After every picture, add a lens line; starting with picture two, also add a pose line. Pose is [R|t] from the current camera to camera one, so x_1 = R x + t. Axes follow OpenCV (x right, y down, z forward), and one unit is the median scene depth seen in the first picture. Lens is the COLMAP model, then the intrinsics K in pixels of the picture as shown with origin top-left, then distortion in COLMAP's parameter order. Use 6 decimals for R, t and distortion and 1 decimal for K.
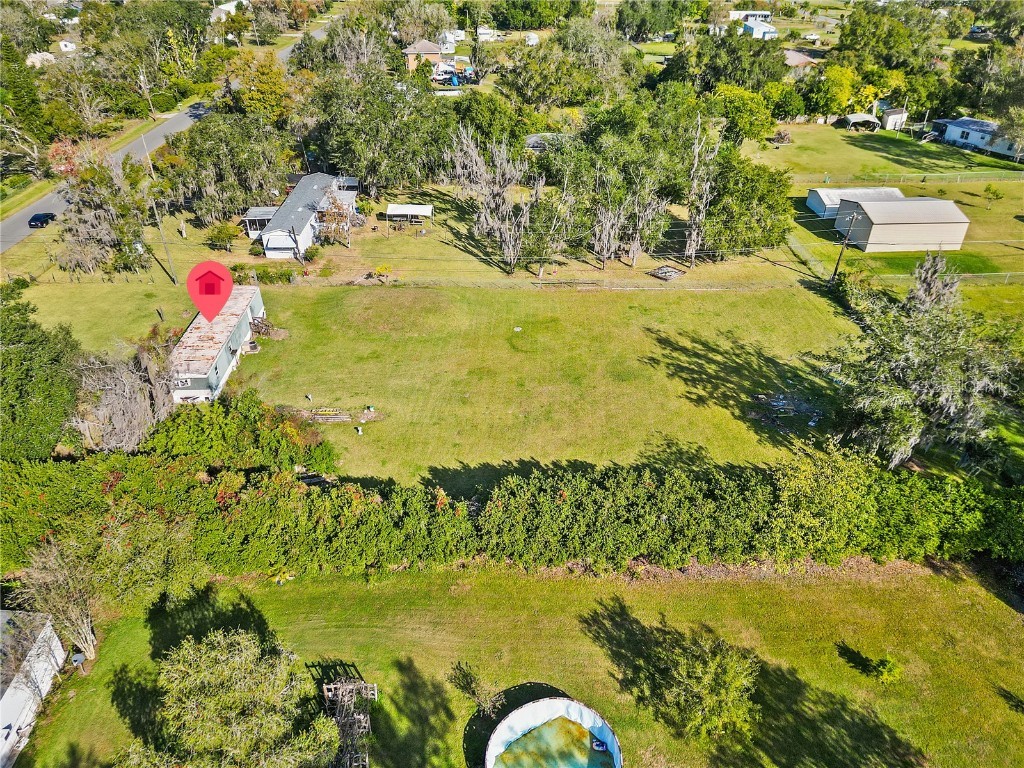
lens RADIAL K [[730.2, 0, 512.0], [0, 730.2, 384.0], [0, 0, 1]] dist [0.049467, -0.001678]
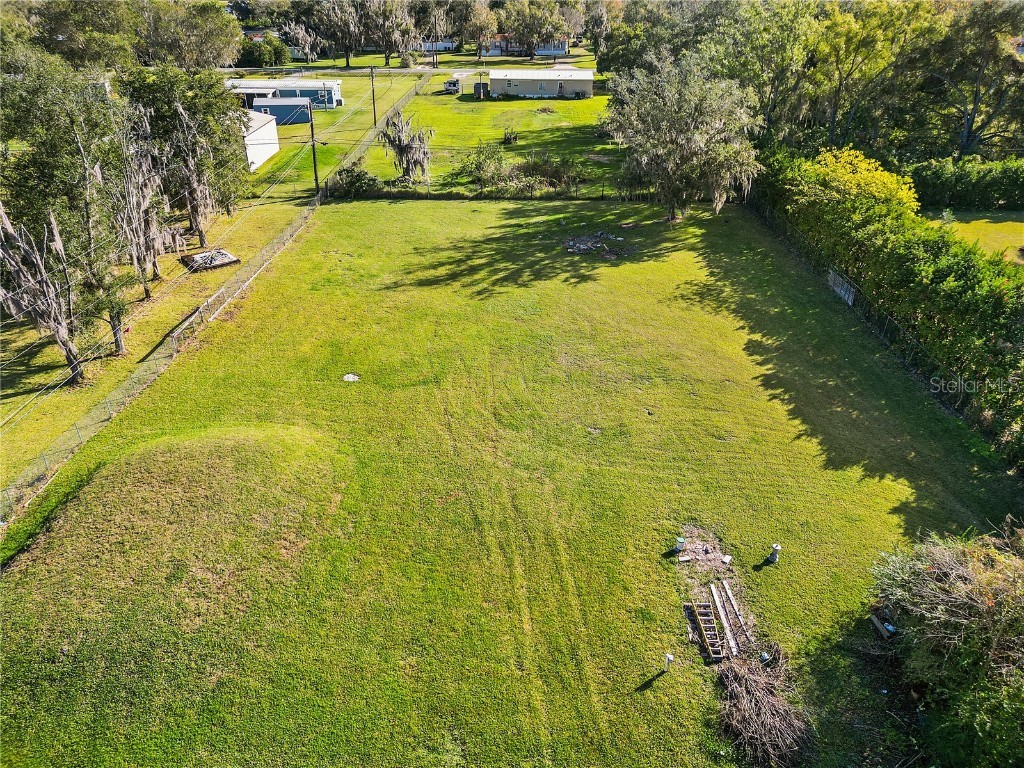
lens RADIAL K [[730.2, 0, 512.0], [0, 730.2, 384.0], [0, 0, 1]] dist [0.049467, -0.001678]
pose [[0.030921, -0.497574, 0.866870, -0.340569], [0.530535, 0.743198, 0.407663, -0.175286], [-0.847099, 0.447300, 0.286961, 0.588184]]
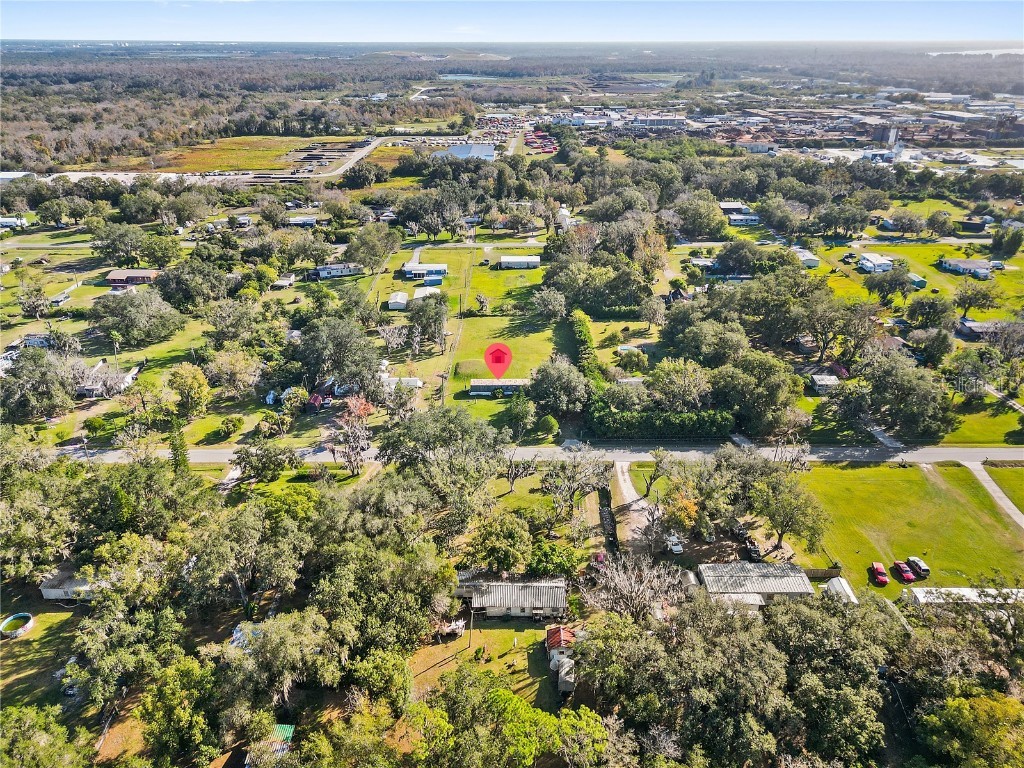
lens RADIAL K [[730.2, 0, 512.0], [0, 730.2, 384.0], [0, 0, 1]] dist [0.049467, -0.001678]
pose [[0.020662, -0.434989, 0.900199, -2.206675], [0.540143, 0.762535, 0.356070, -0.795605], [-0.841319, 0.478879, 0.250712, 0.145522]]
